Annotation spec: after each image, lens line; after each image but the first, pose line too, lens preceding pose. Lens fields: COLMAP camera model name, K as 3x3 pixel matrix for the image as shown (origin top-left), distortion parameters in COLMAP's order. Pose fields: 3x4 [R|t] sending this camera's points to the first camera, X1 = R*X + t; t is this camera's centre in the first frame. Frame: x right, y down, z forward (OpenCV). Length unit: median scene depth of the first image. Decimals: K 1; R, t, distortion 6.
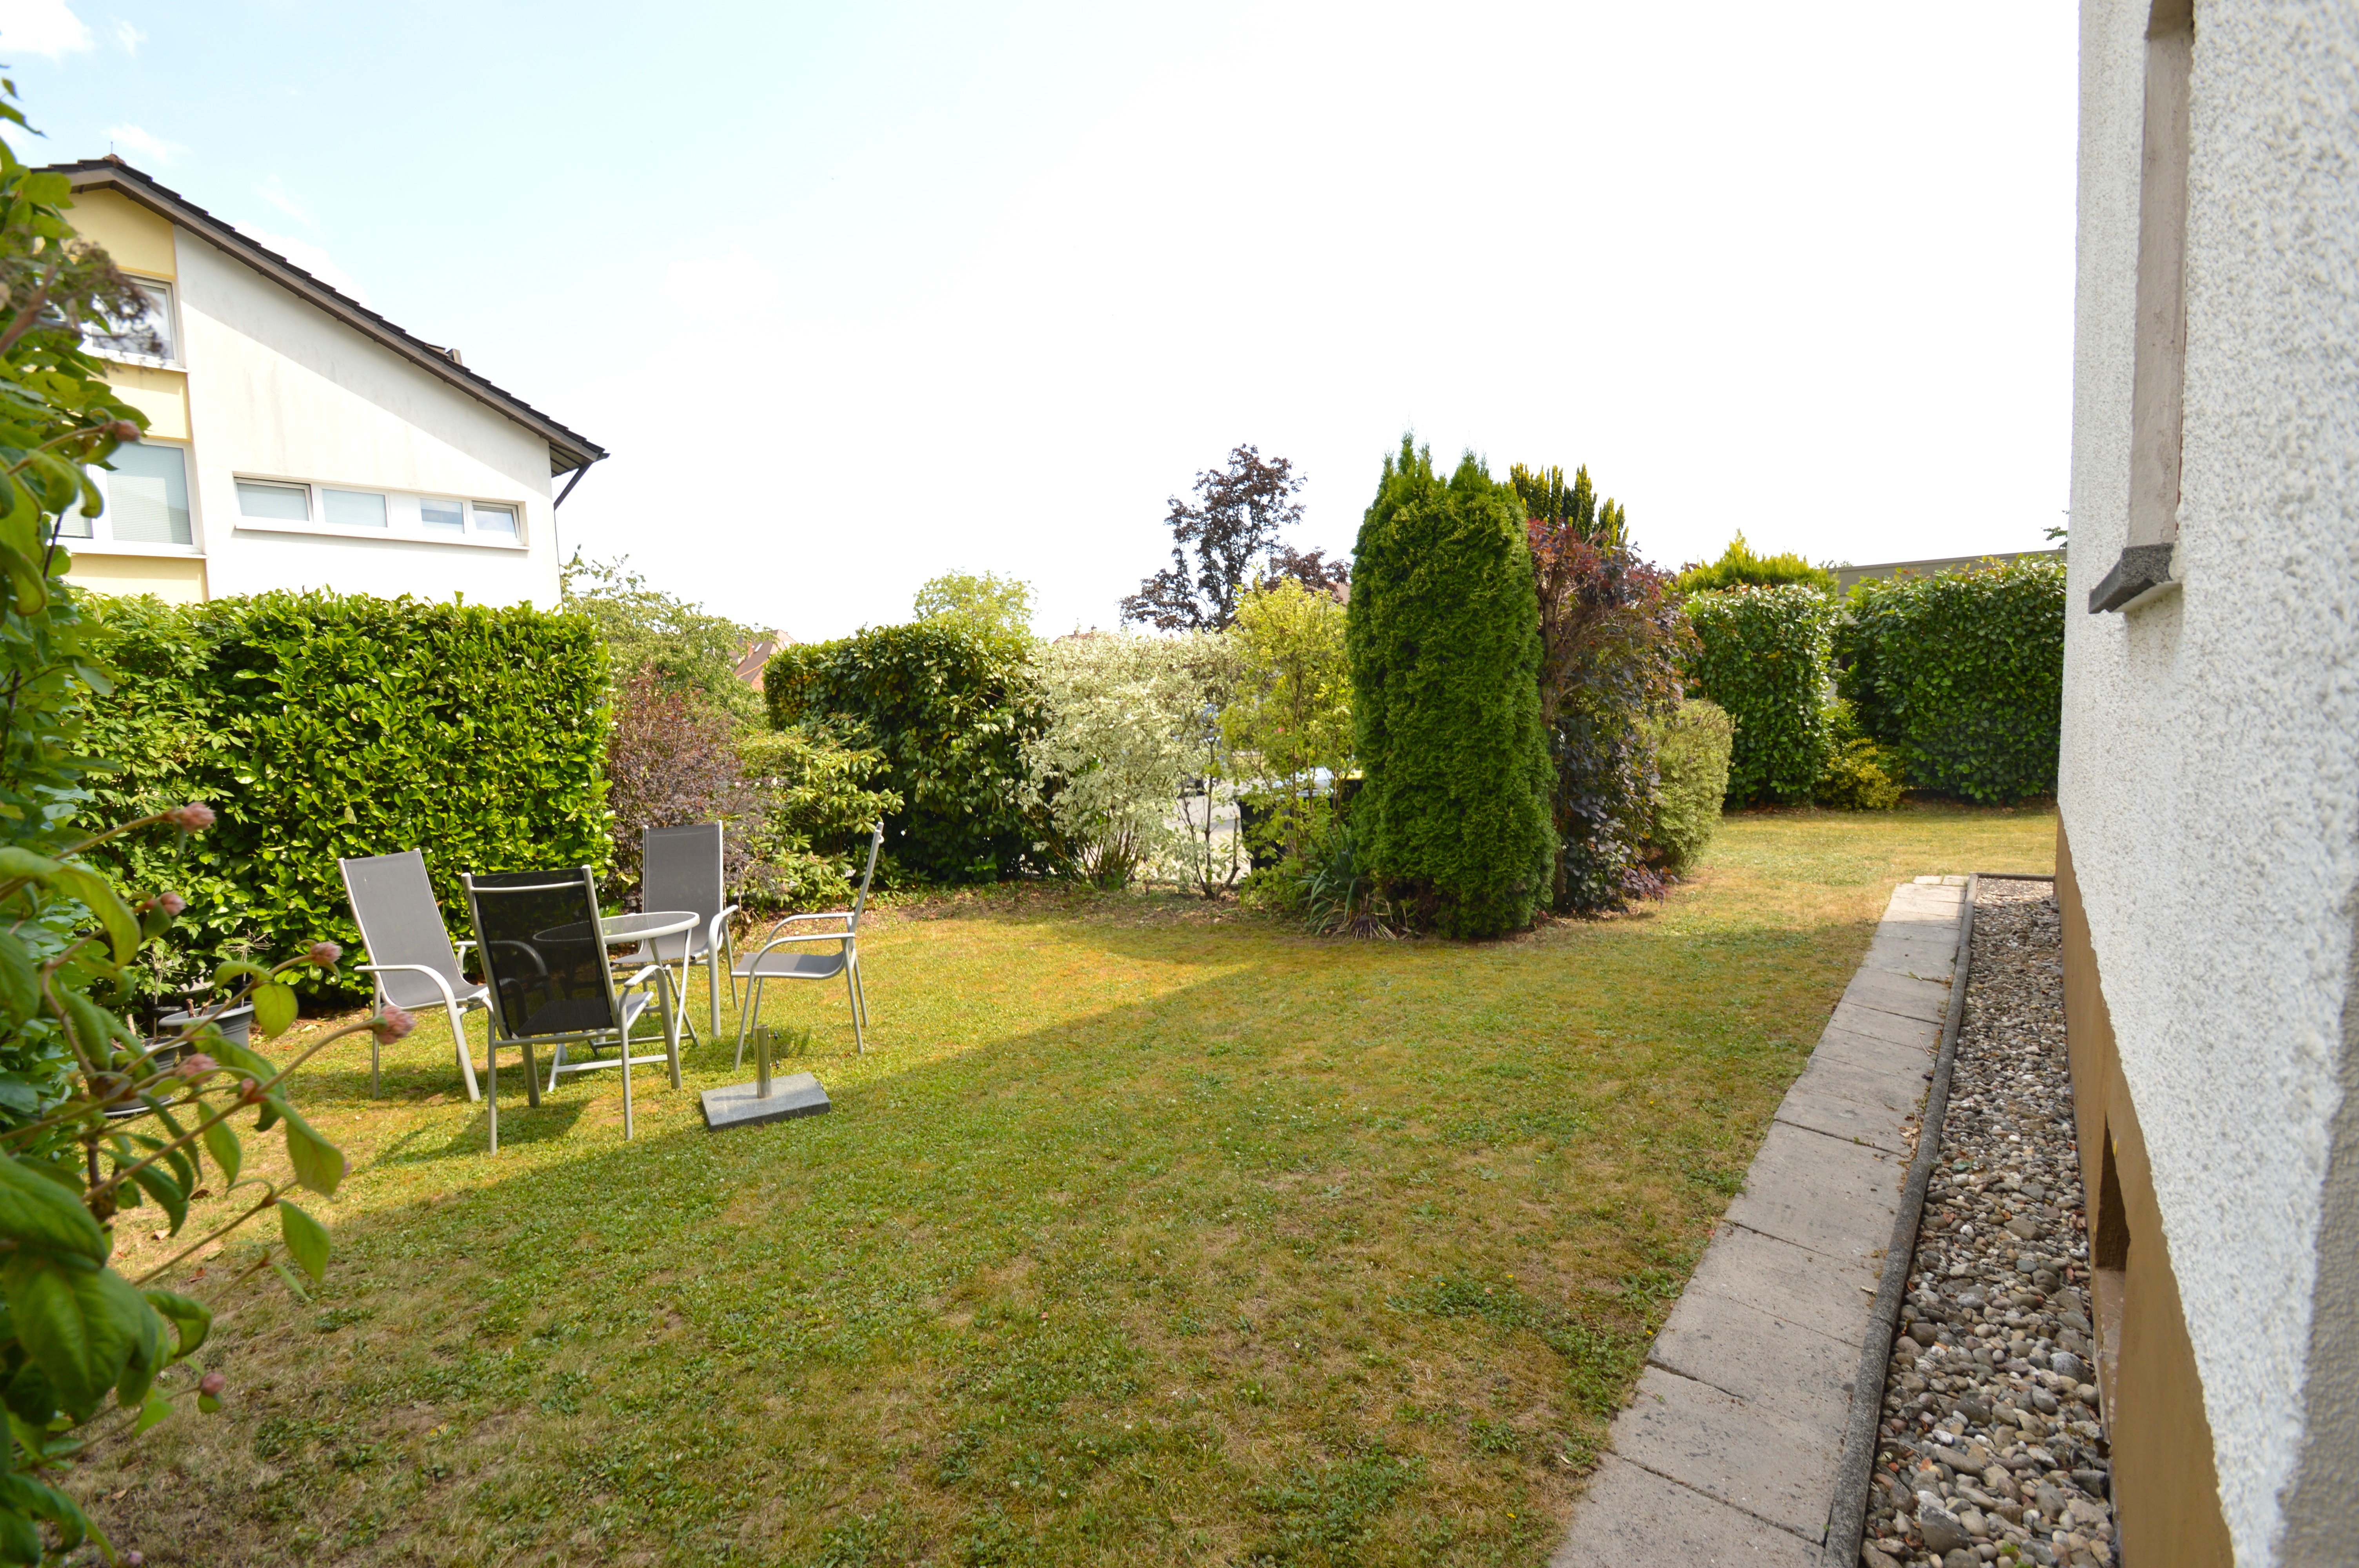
lens RADIAL K [[1057.0, 0, 1160.4], [0, 1057.0, 775.1], [0, 0, 1]] dist [0.000013, -0.009606]
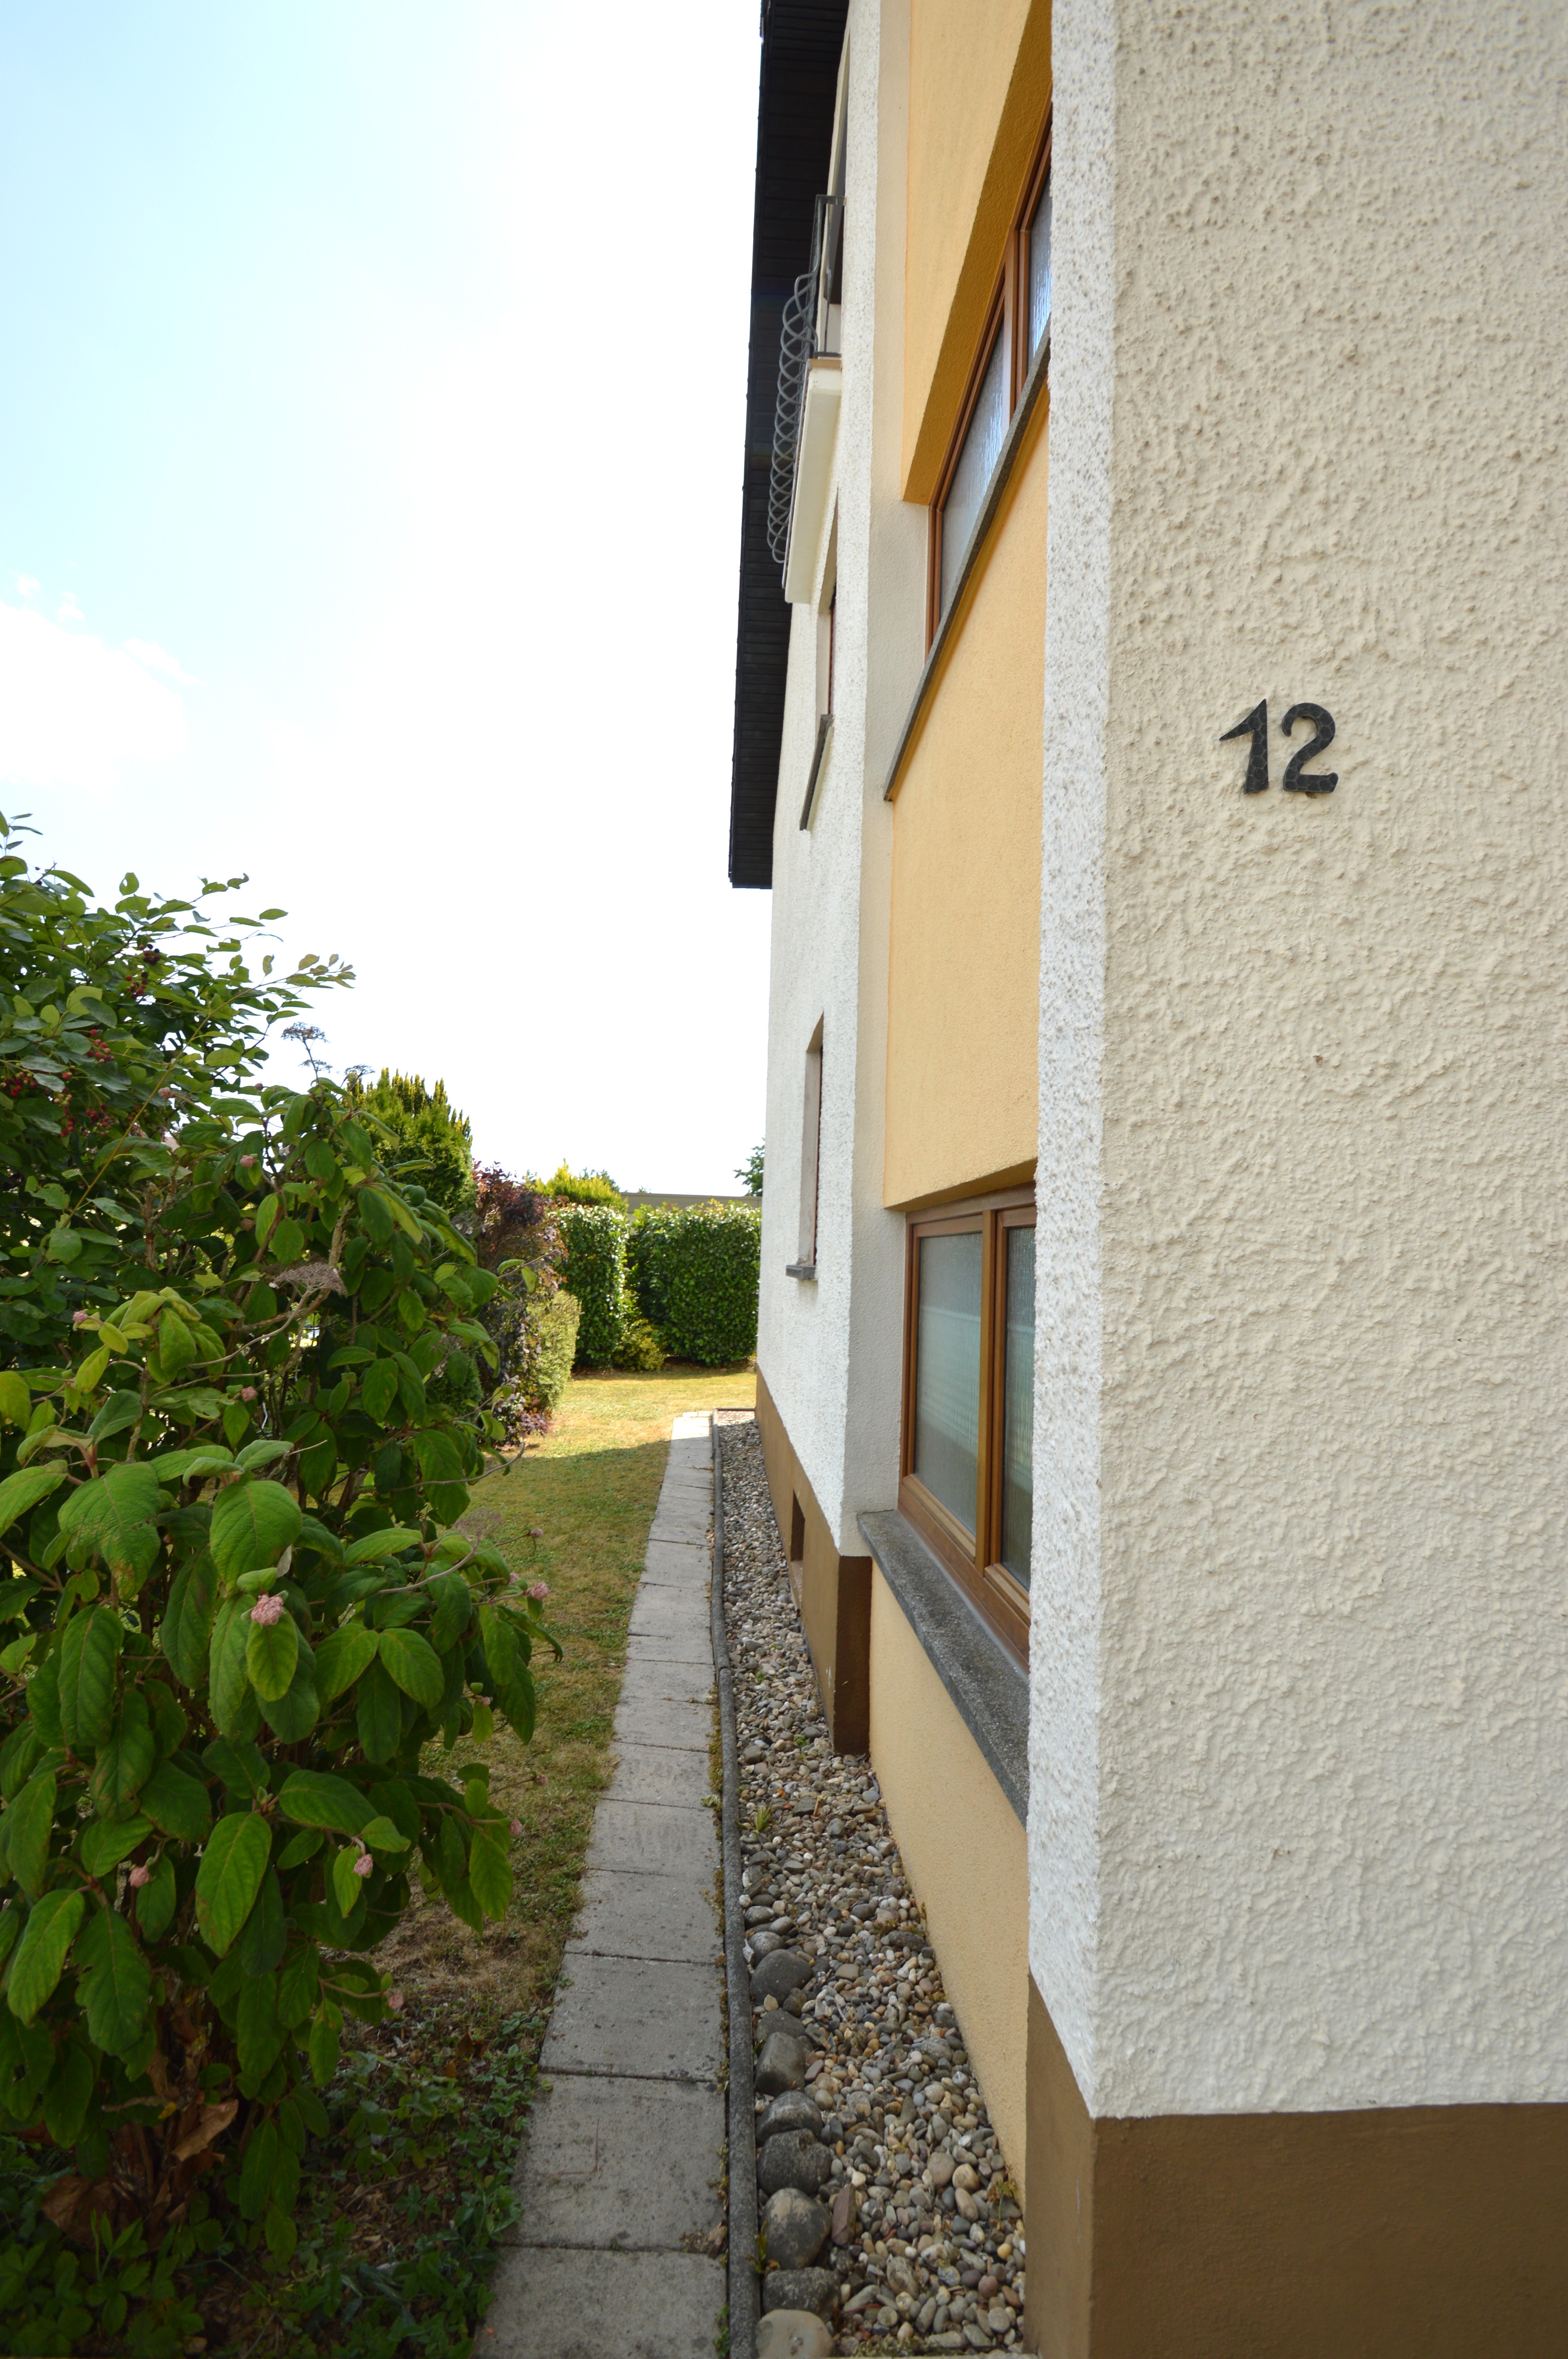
lens RADIAL K [[1057.0, 0, 784.9], [0, 1057.0, 1178.4], [0, 0, 1]] dist [0.000013, -0.009606]
pose [[0.728806, 0.111159, 0.675638, -0.276301], [-0.003311, 0.987295, -0.158862, 0.003674], [-0.684713, 0.113543, 0.719914, -0.269837]]
